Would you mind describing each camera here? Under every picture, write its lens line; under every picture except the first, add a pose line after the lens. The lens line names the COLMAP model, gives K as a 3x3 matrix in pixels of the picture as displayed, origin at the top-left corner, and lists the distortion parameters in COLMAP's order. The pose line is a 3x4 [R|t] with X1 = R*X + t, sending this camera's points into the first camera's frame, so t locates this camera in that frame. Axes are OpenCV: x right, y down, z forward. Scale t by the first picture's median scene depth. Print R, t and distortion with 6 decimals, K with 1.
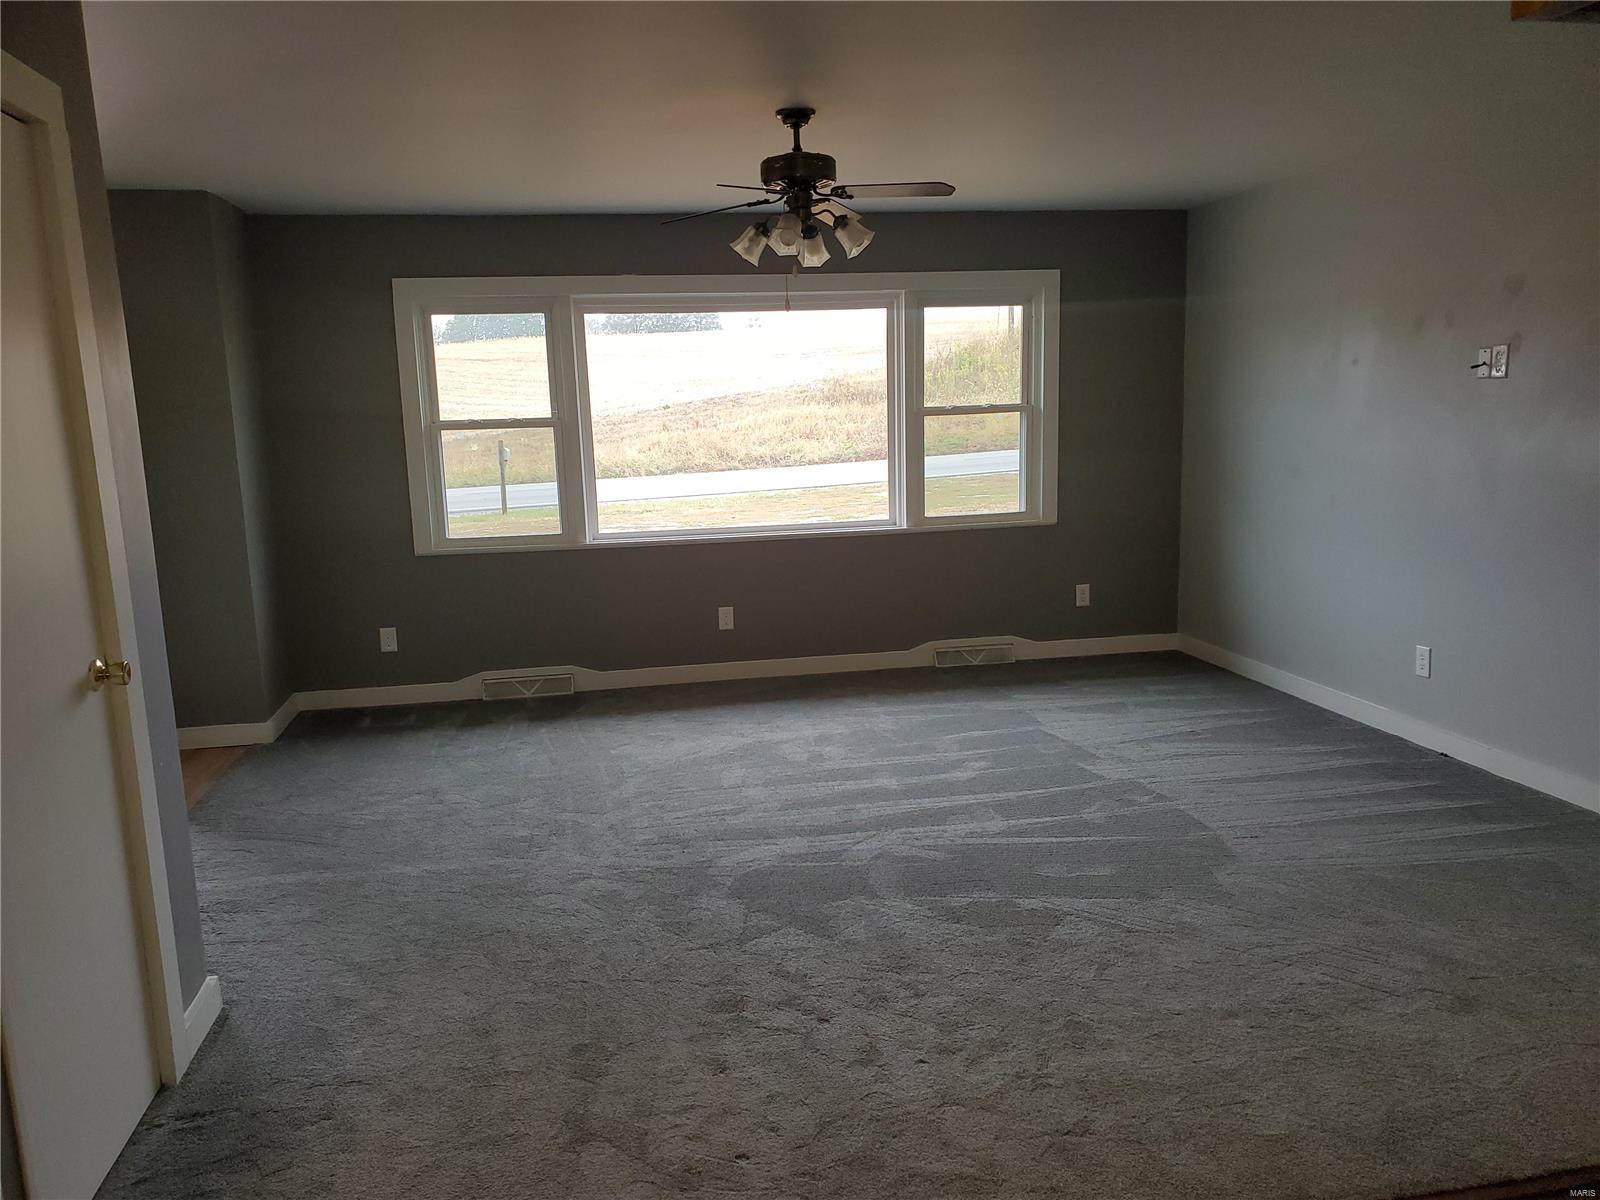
lens RADIAL K [[1232.7, 0, 790.9], [0, 1232.7, 628.1], [0, 0, 1]] dist [0.044288, -0.021450]
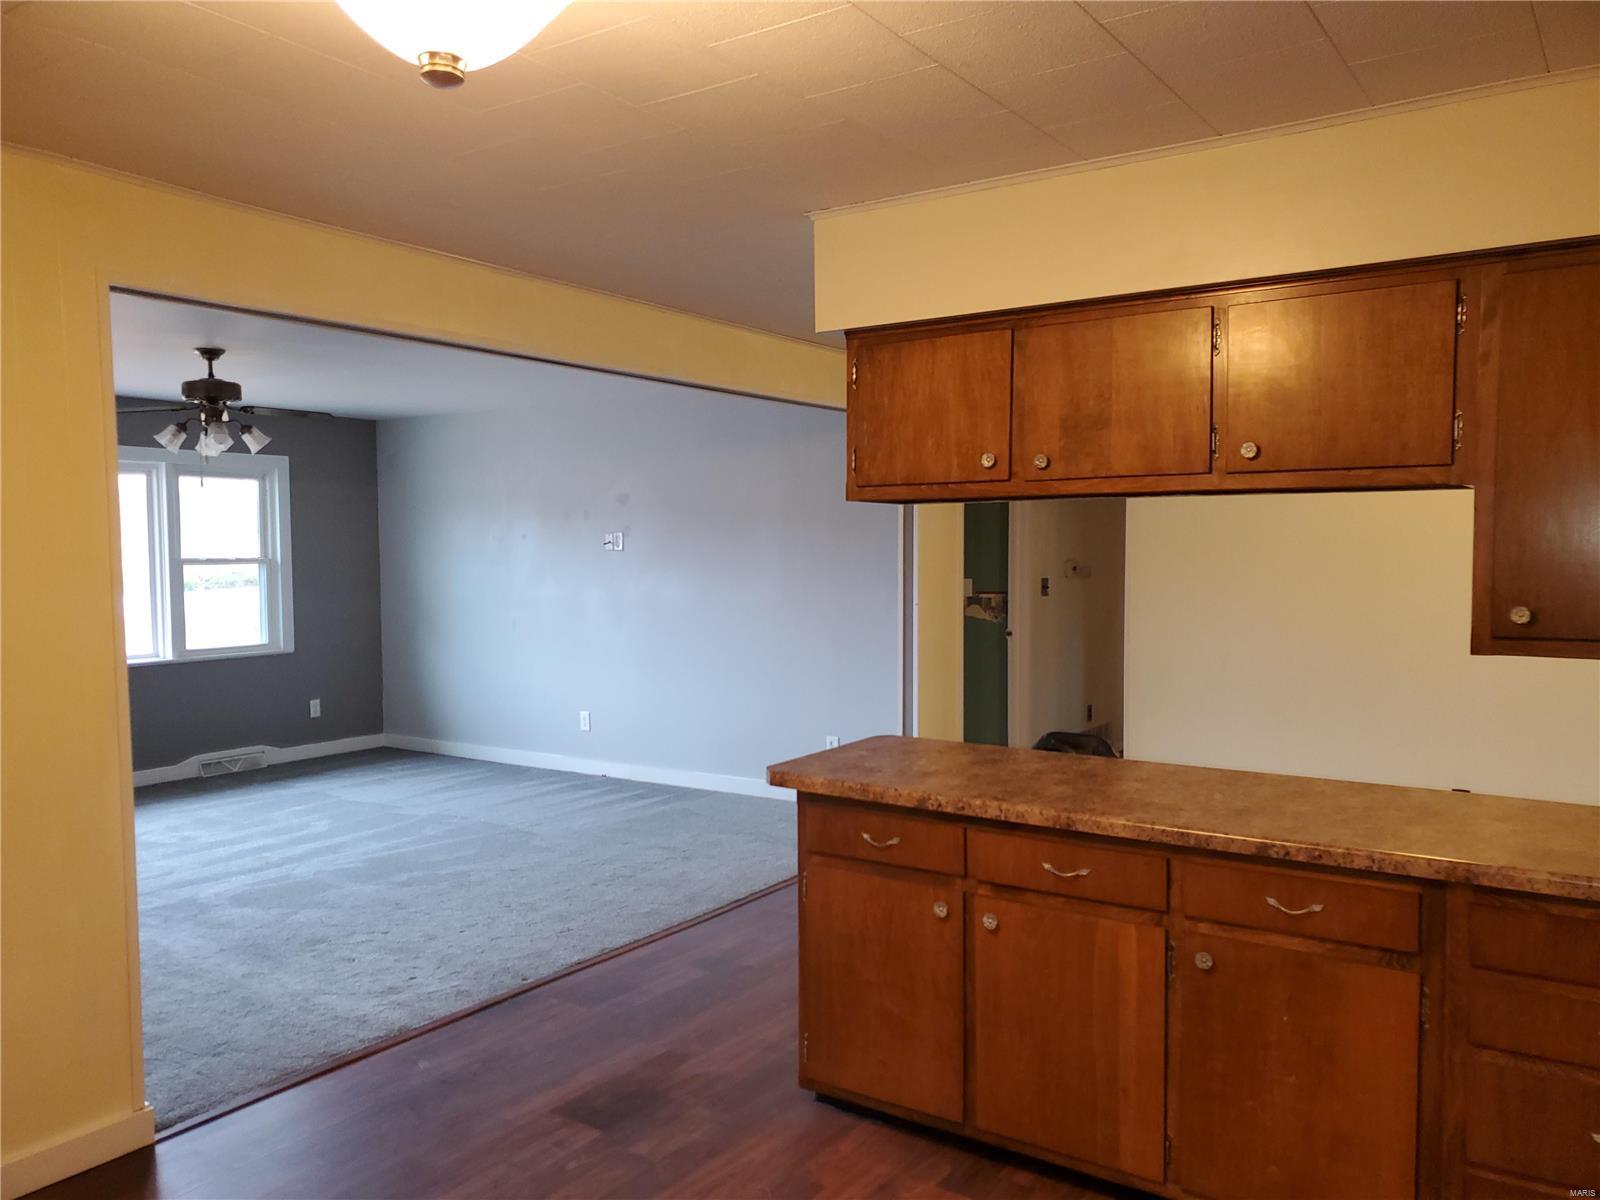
lens RADIAL K [[1232.7, 0, 791.6], [0, 1232.7, 605.1], [0, 0, 1]] dist [0.044288, -0.021450]
pose [[0.708181, -0.007540, 0.705991, -0.438304], [0.109146, 0.989091, -0.098921, 0.066569], [-0.697544, 0.147110, 0.701279, -0.335622]]
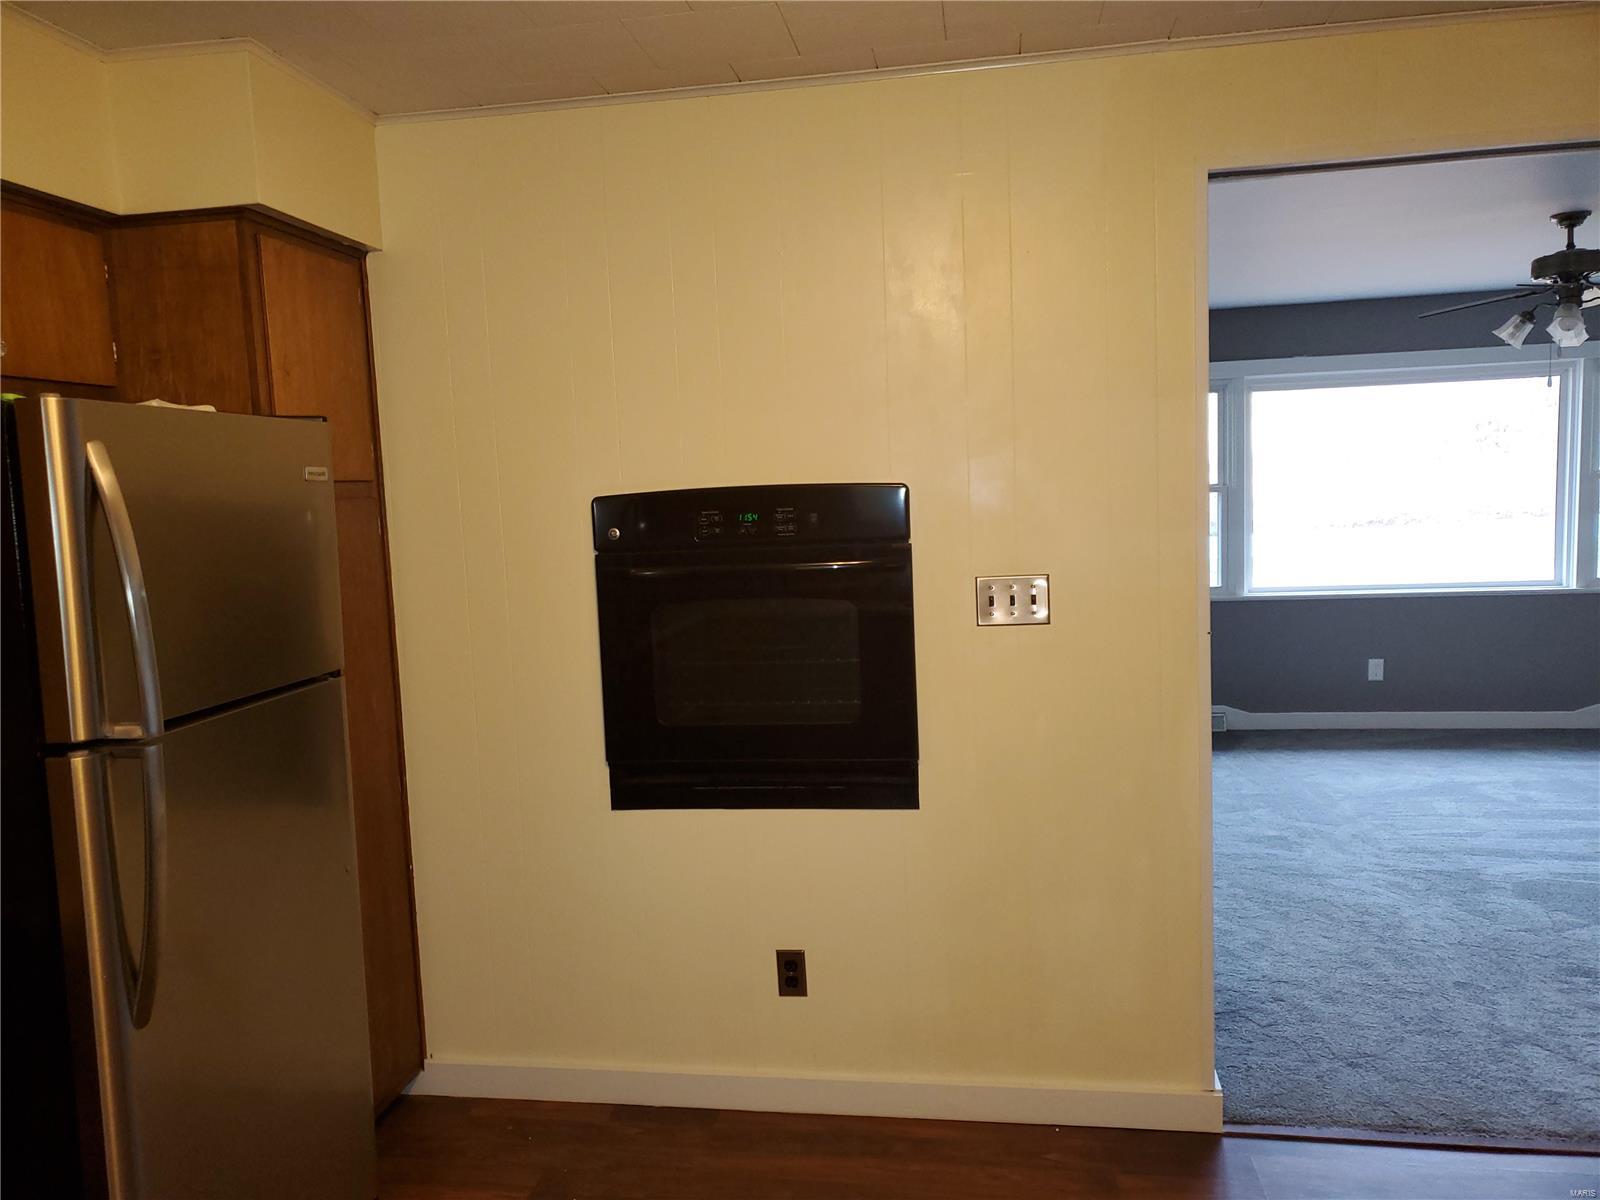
lens RADIAL K [[1232.7, 0, 790.8], [0, 1232.7, 612.3], [0, 0, 1]] dist [0.044288, -0.021450]
pose [[0.937258, 0.029743, -0.347365, -0.213645], [-0.053082, 0.996912, -0.057867, 0.043121], [0.344571, 0.072675, 0.935943, -0.245409]]
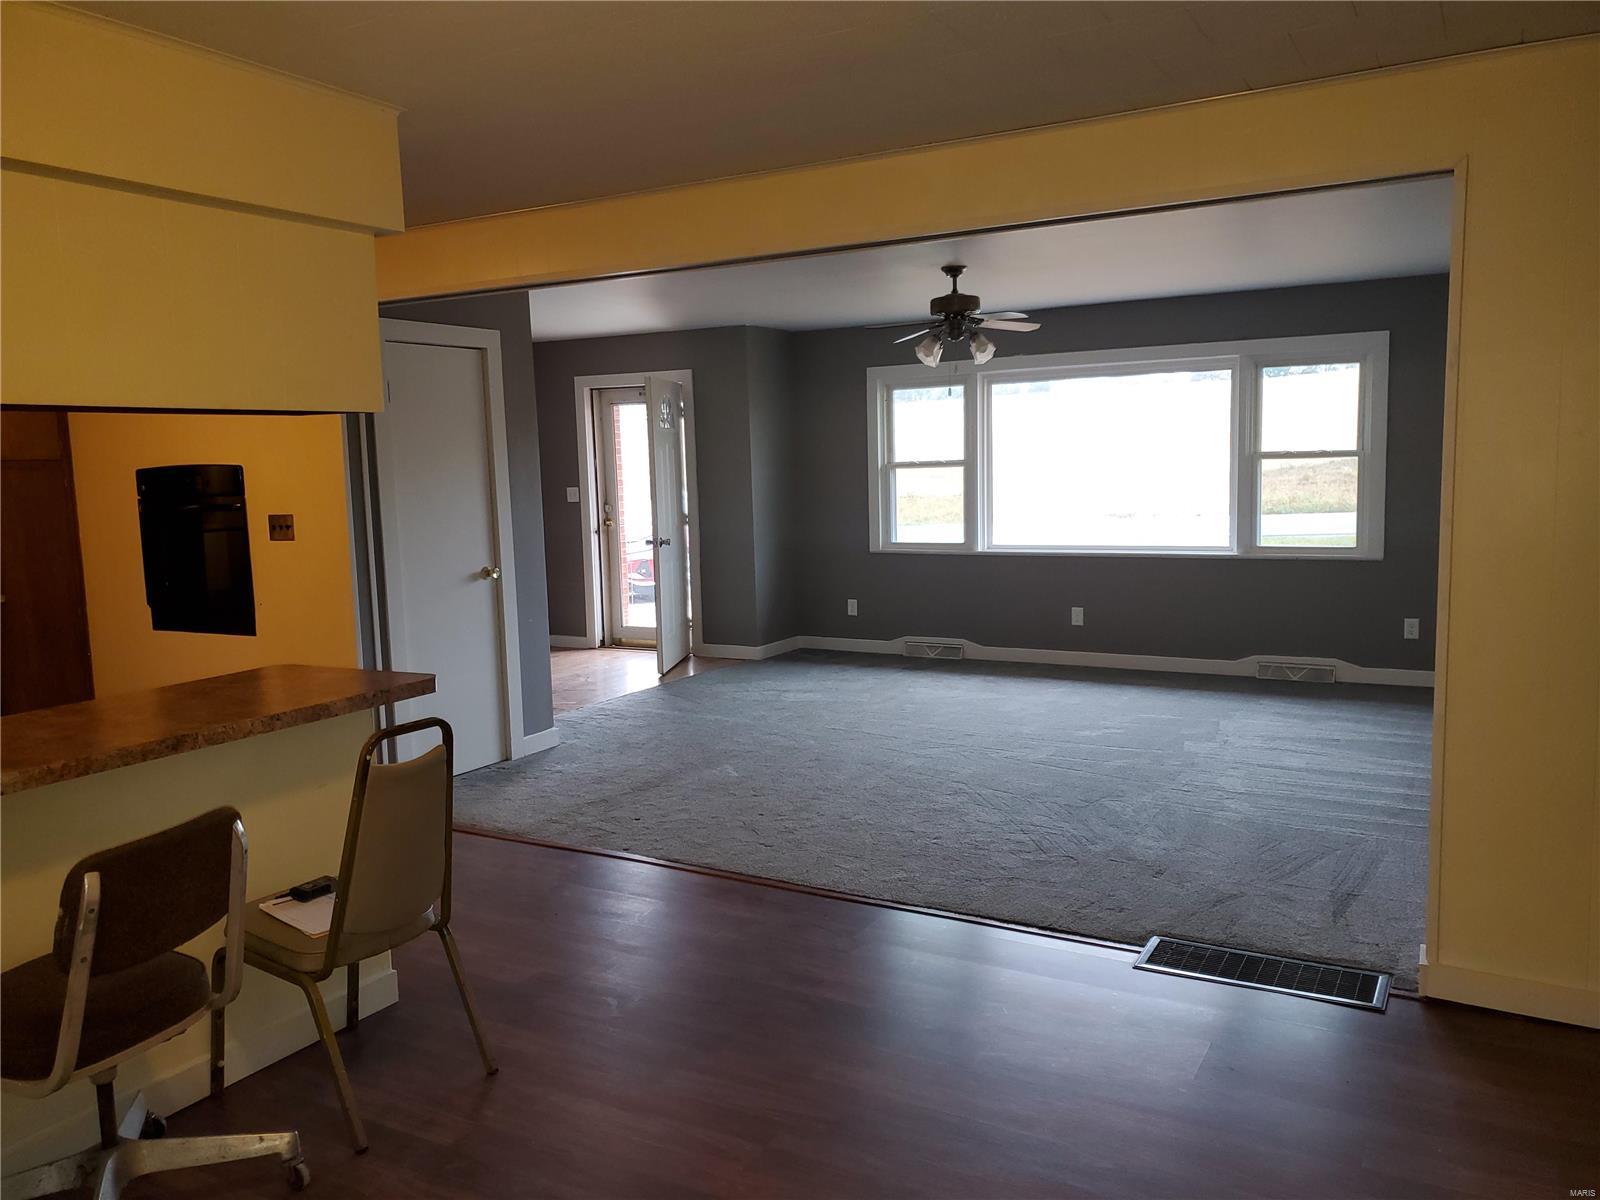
lens RADIAL K [[1232.7, 0, 796.9], [0, 1232.7, 602.9], [0, 0, 1]] dist [0.044288, -0.021450]
pose [[0.765466, 0.085578, -0.637760, 0.721416], [-0.111356, 0.993781, -0.000304, 0.015124], [0.633767, 0.071251, 0.770235, -0.226838]]
